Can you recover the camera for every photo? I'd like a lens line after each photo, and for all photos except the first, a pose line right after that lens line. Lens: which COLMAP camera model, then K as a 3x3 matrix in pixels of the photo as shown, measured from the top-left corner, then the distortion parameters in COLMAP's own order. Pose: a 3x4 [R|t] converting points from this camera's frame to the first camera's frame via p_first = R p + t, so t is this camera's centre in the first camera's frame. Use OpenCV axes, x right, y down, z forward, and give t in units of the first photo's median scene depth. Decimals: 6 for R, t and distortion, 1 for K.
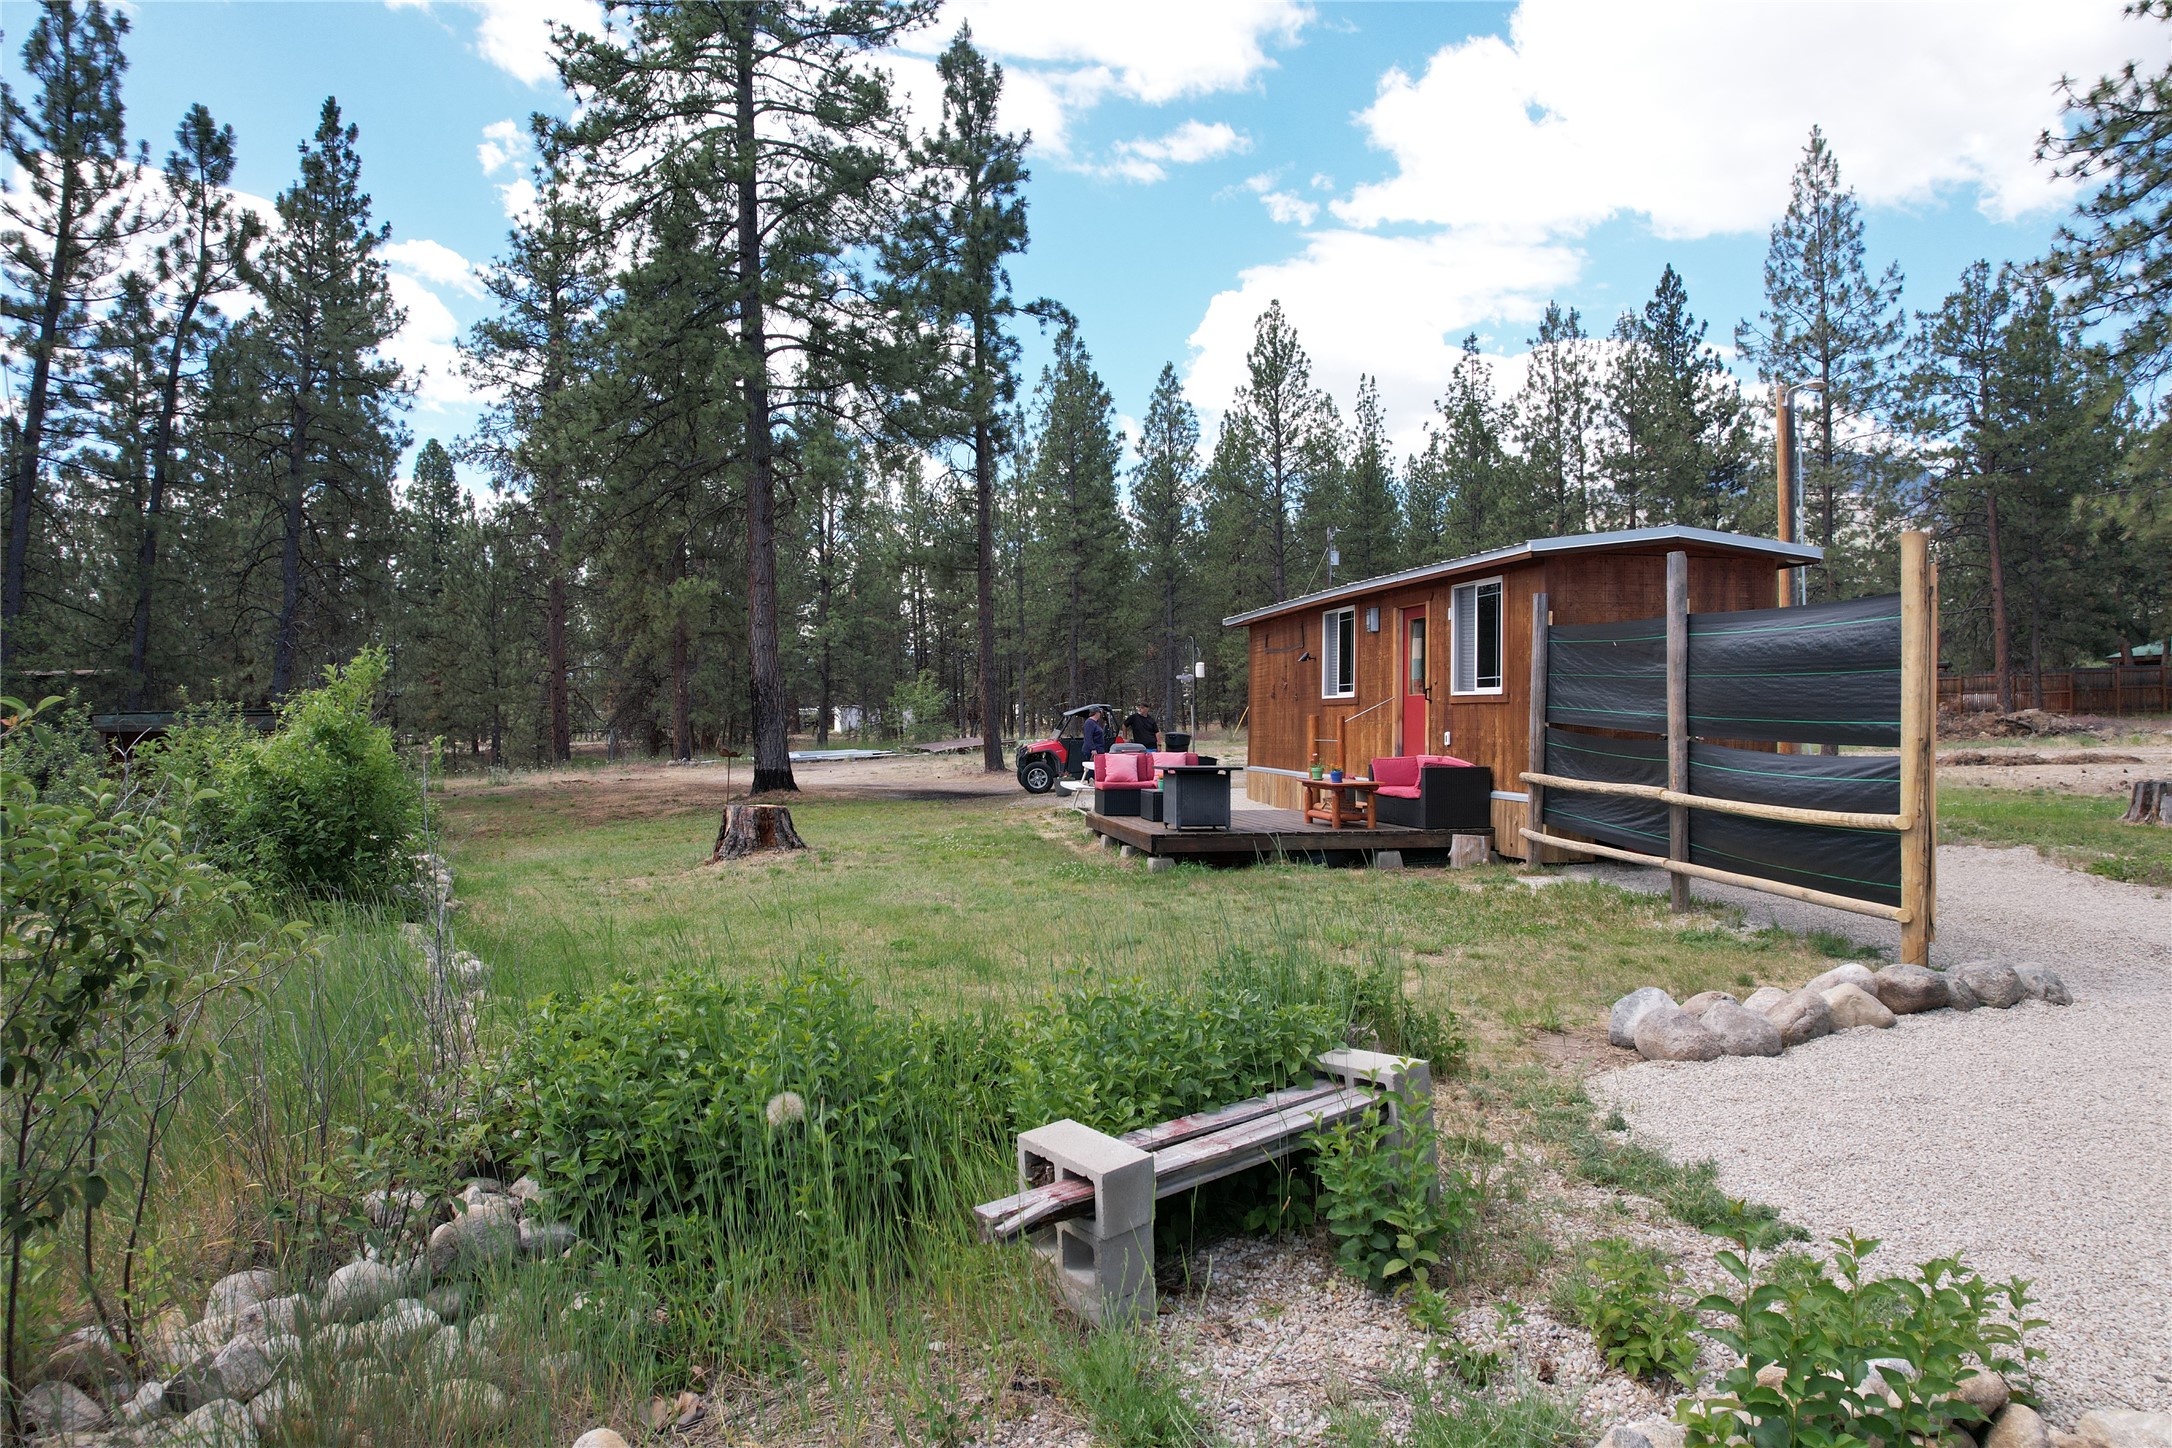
lens RADIAL K [[1391.1, 0, 1076.8], [0, 1391.1, 730.3], [0, 0, 1]] dist [-0.054537, 0.030619]
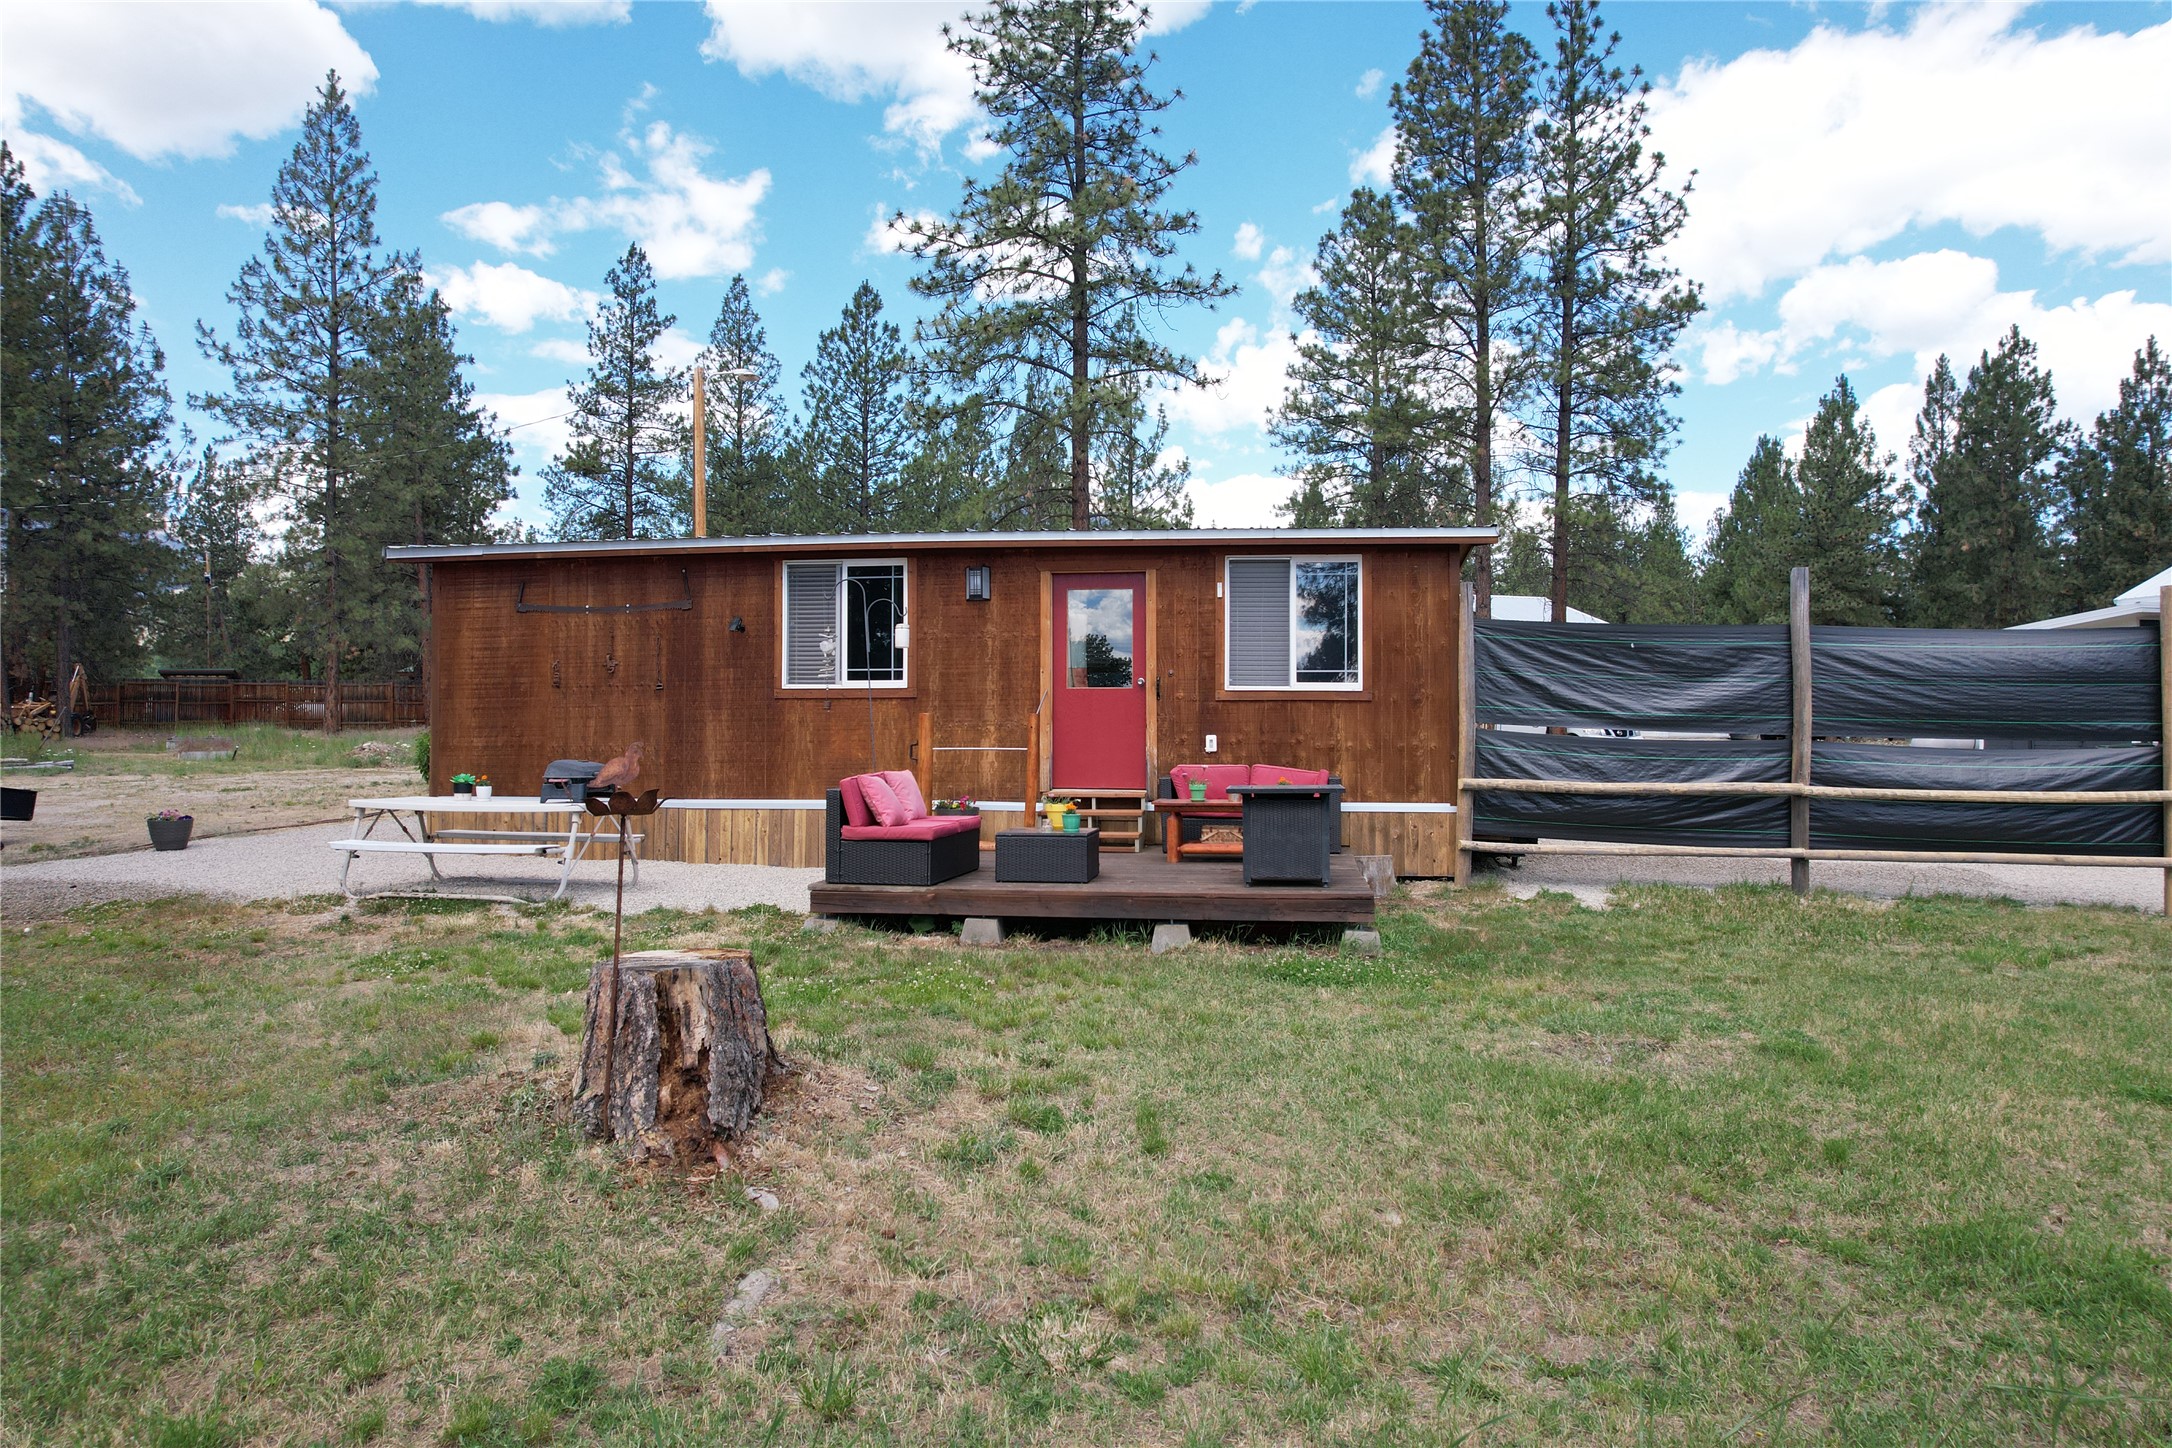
lens RADIAL K [[1391.1, 0, 1081.0], [0, 1391.1, 720.7], [0, 0, 1]] dist [-0.054537, 0.030619]
pose [[0.294014, 0.008493, 0.955763, -0.524439], [0.005102, 0.999932, -0.010455, 0.000609], [-0.955788, 0.007951, 0.293950, 0.797858]]
